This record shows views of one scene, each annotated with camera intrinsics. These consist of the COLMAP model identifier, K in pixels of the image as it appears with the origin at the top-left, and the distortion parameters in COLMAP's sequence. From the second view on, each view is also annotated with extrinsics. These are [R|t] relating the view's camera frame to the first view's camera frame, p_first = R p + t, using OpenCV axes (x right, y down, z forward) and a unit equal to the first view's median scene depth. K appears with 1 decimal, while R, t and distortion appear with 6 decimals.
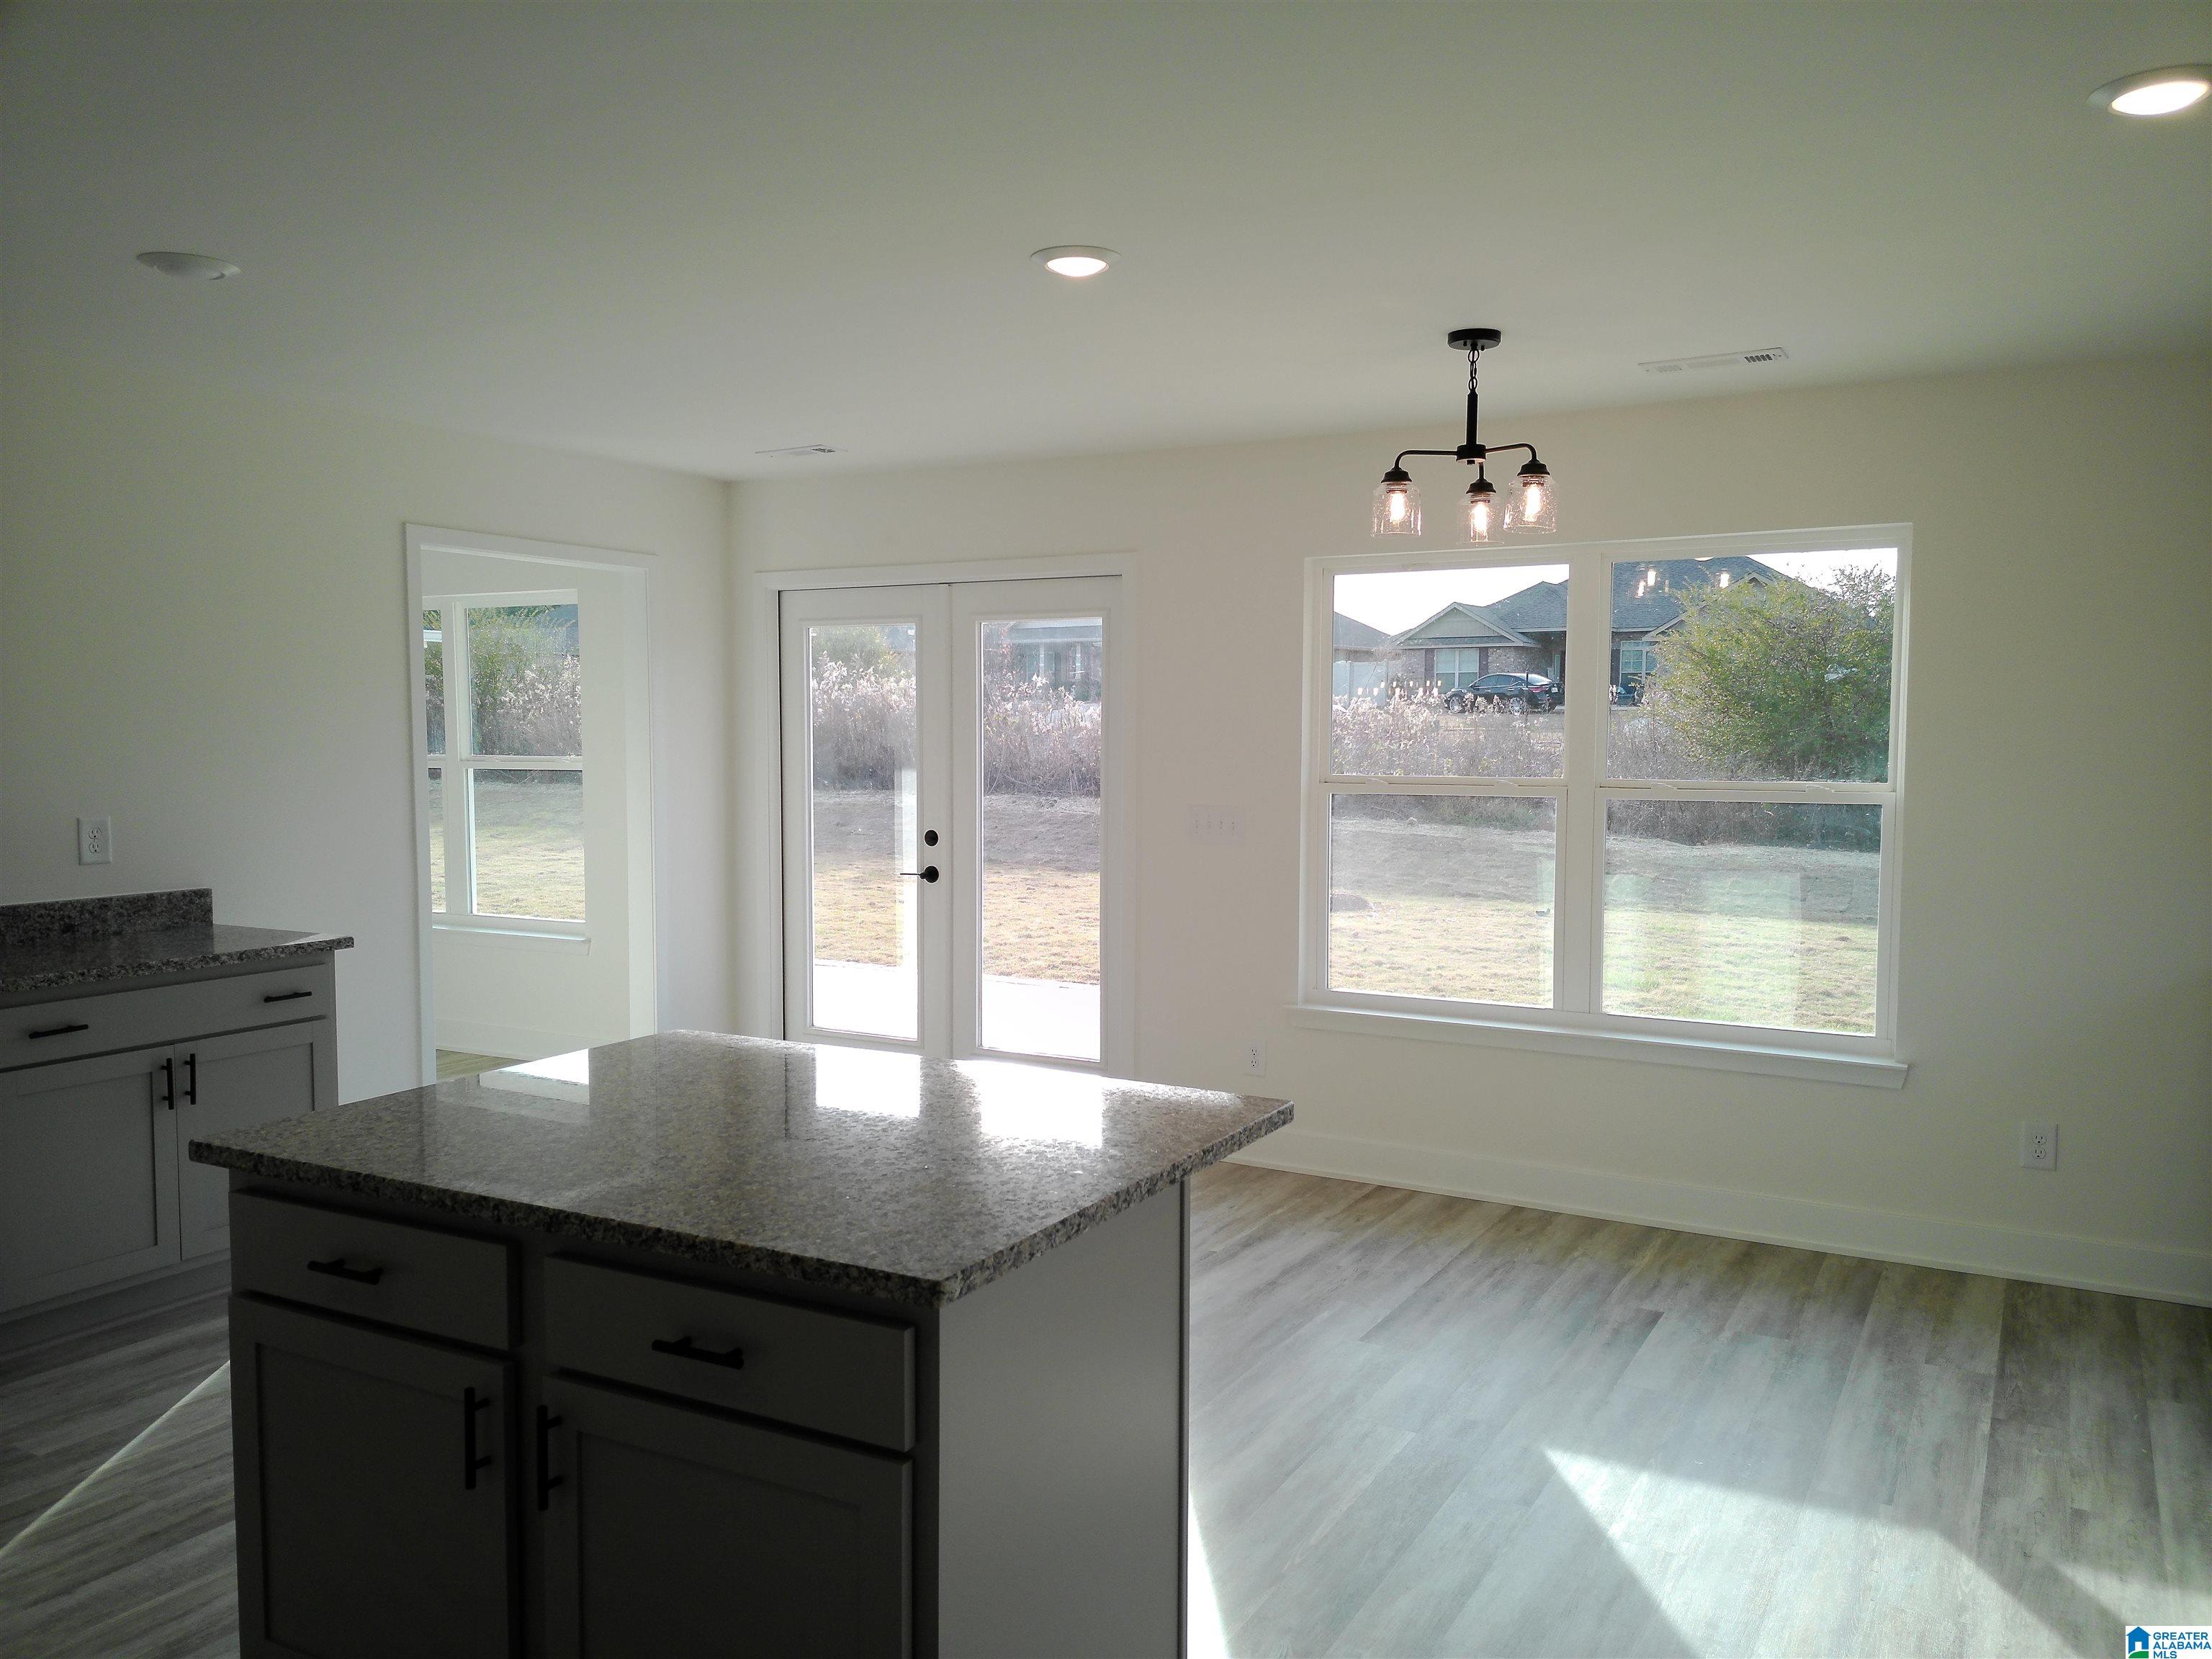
lens RADIAL K [[1679.3, 0, 1110.7], [0, 1679.3, 829.4], [0, 0, 1]] dist [0.088104, -0.101066]
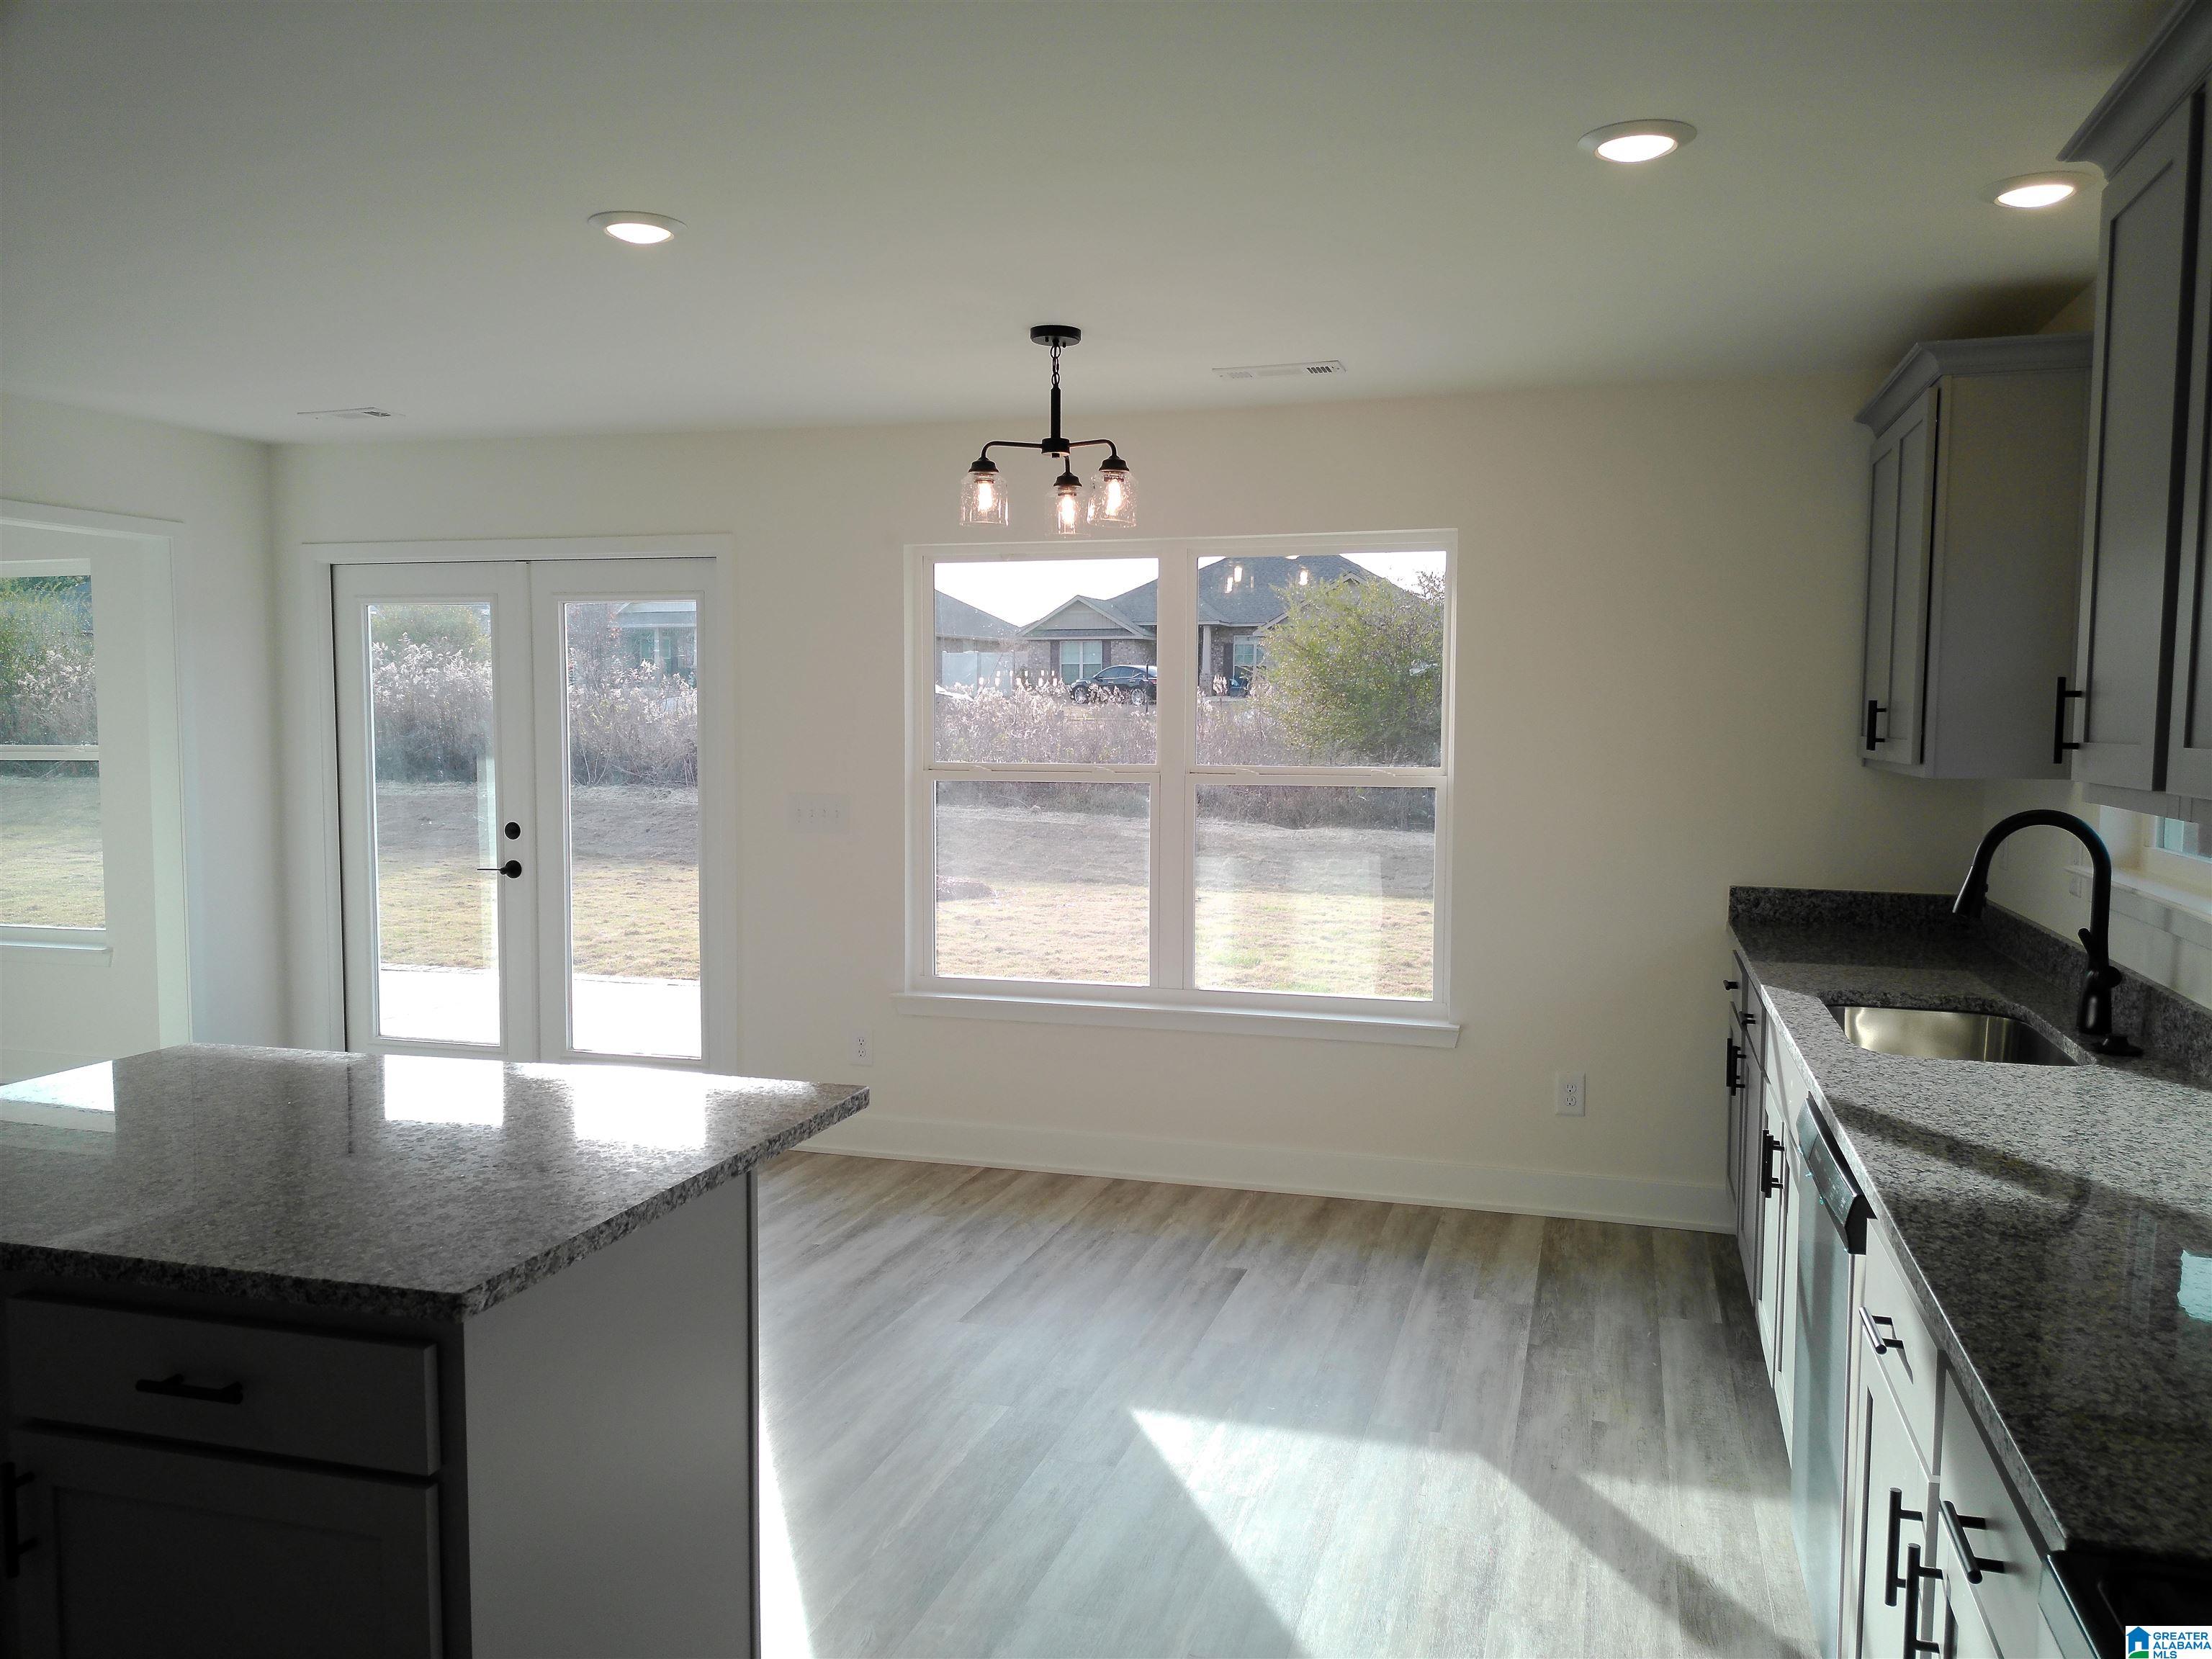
lens RADIAL K [[1679.3, 0, 1125.8], [0, 1679.3, 824.7], [0, 0, 1]] dist [0.088104, -0.101066]
pose [[0.975545, -0.012873, 0.219421, 0.024579], [0.012237, 0.999916, 0.004258, 0.002286], [-0.219458, -0.001469, 0.975621, -0.005480]]
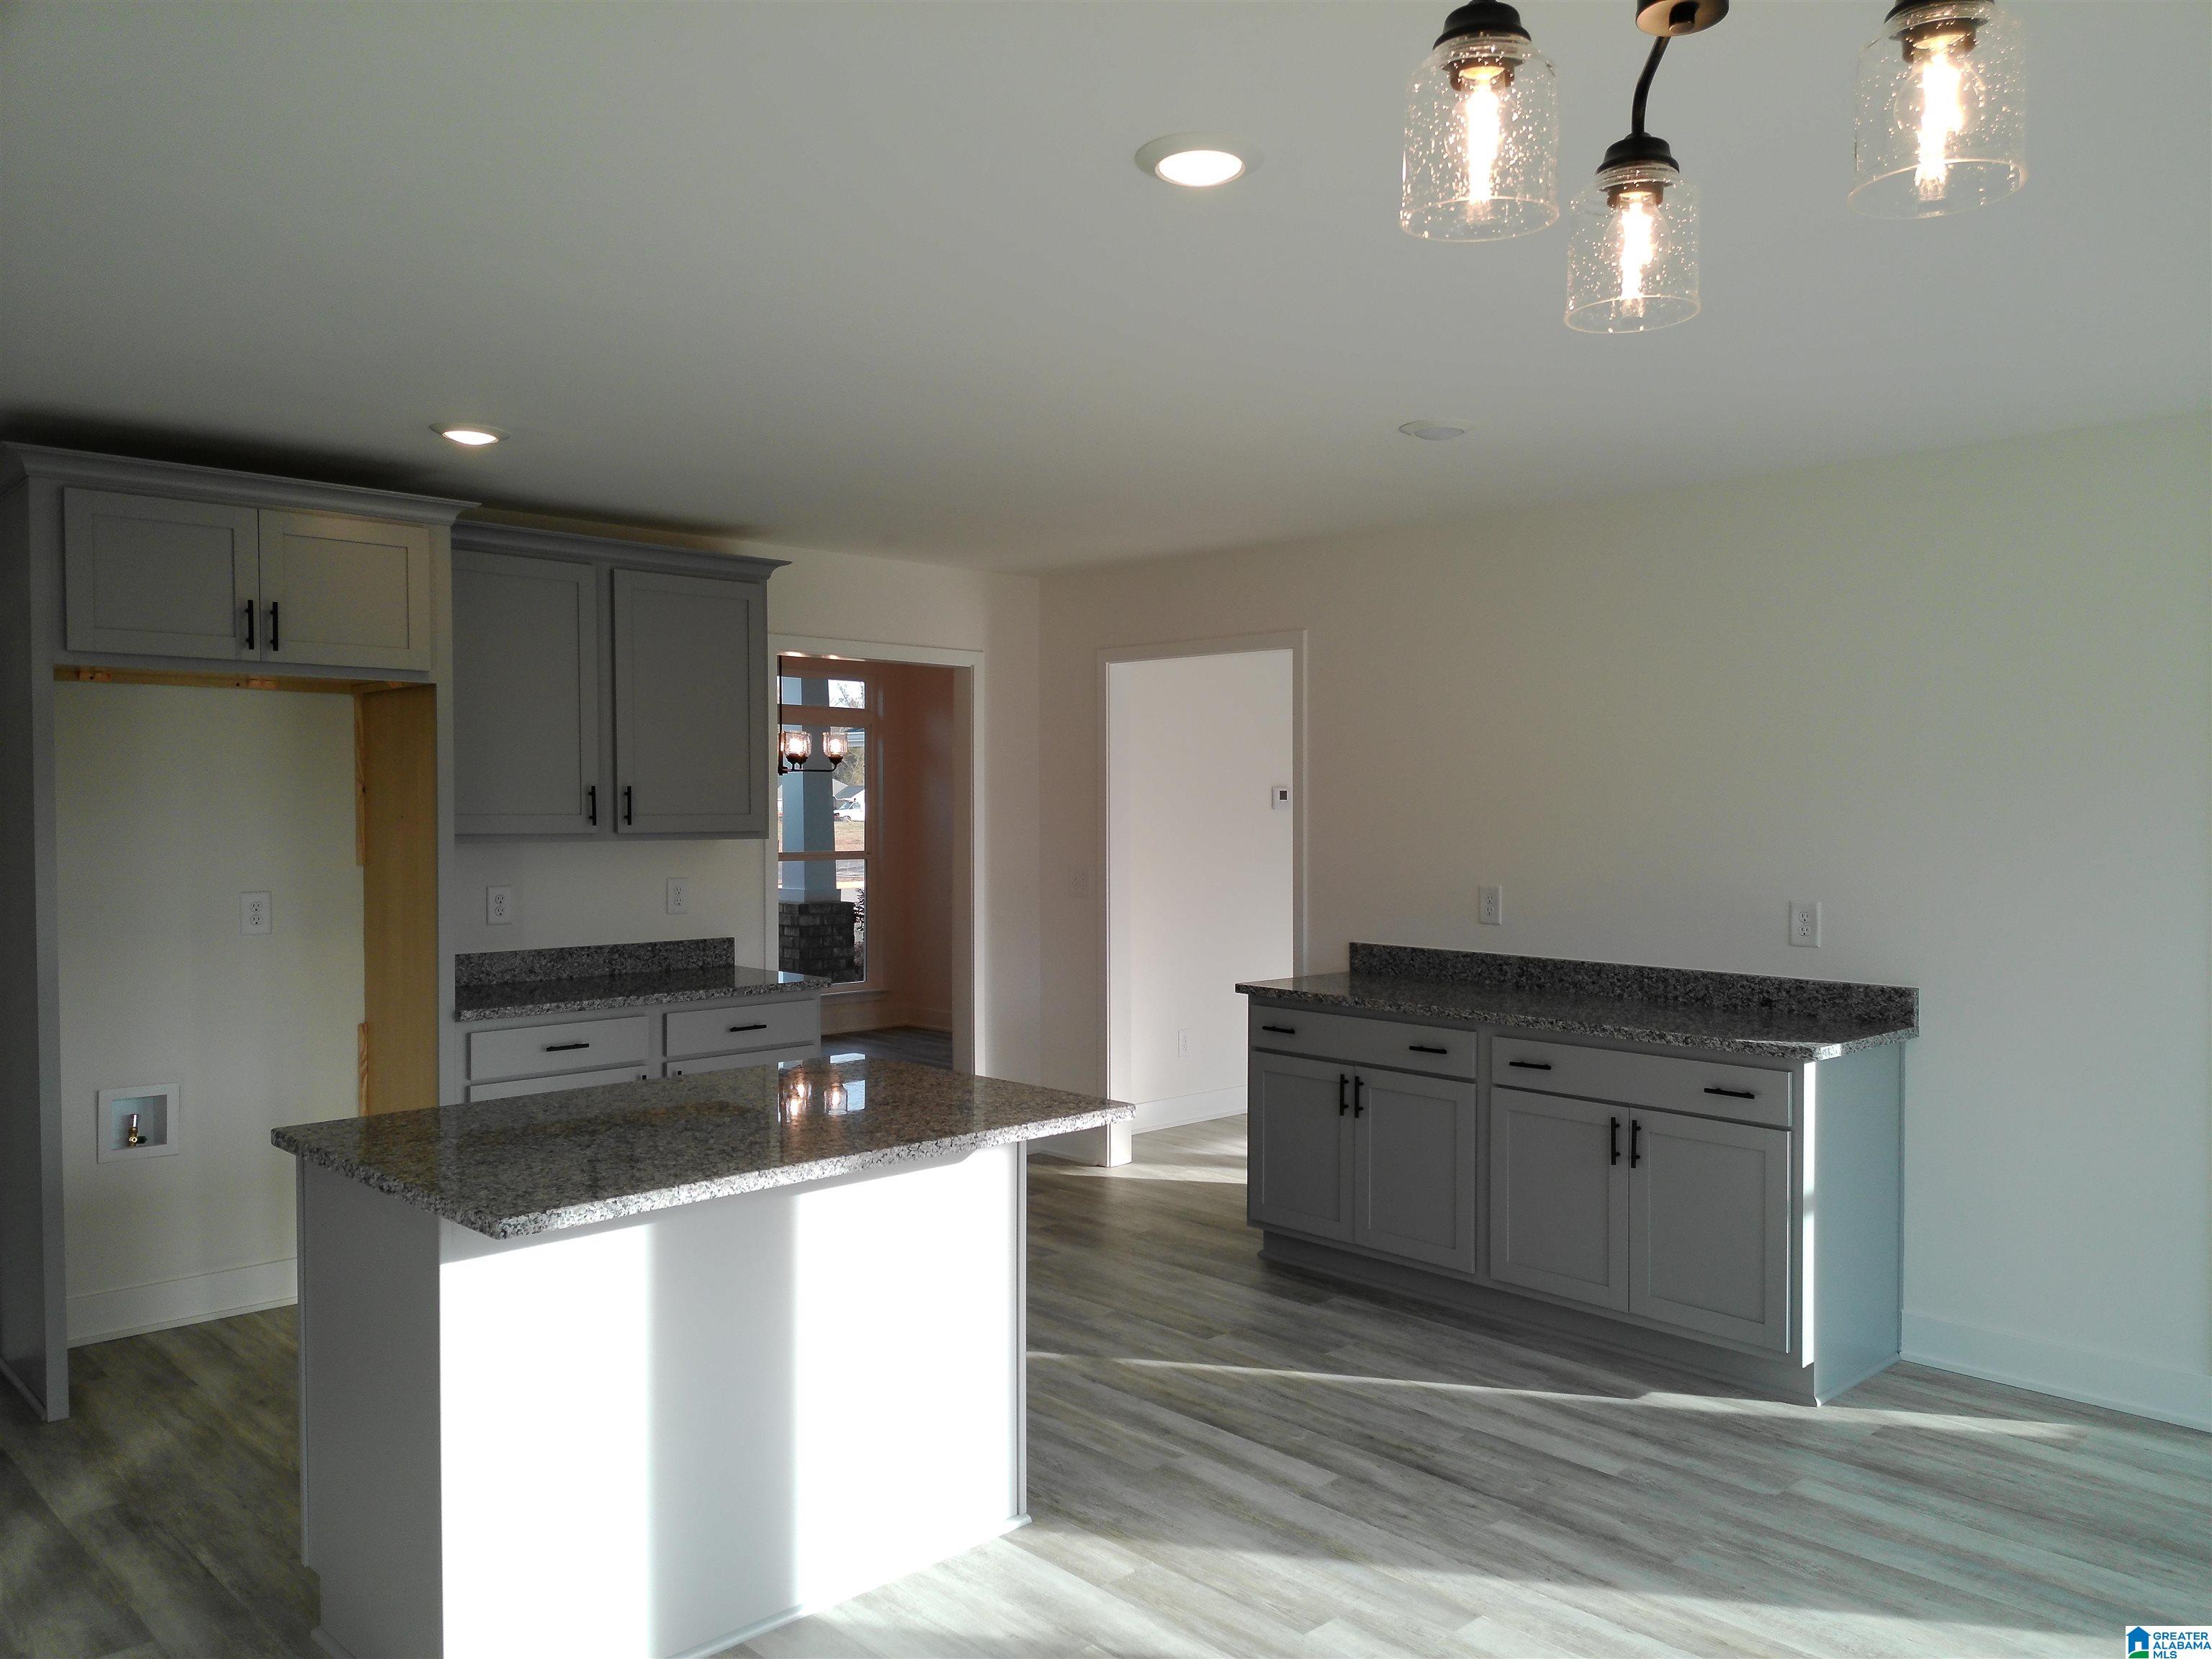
lens RADIAL K [[1679.3, 0, 1133.3], [0, 1679.3, 843.2], [0, 0, 1]] dist [0.088104, -0.101066]
pose [[-0.278647, 0.020036, -0.960184, 0.315340], [-0.066750, 0.996961, 0.040175, -0.035021], [0.958071, 0.075287, -0.276463, 0.553180]]
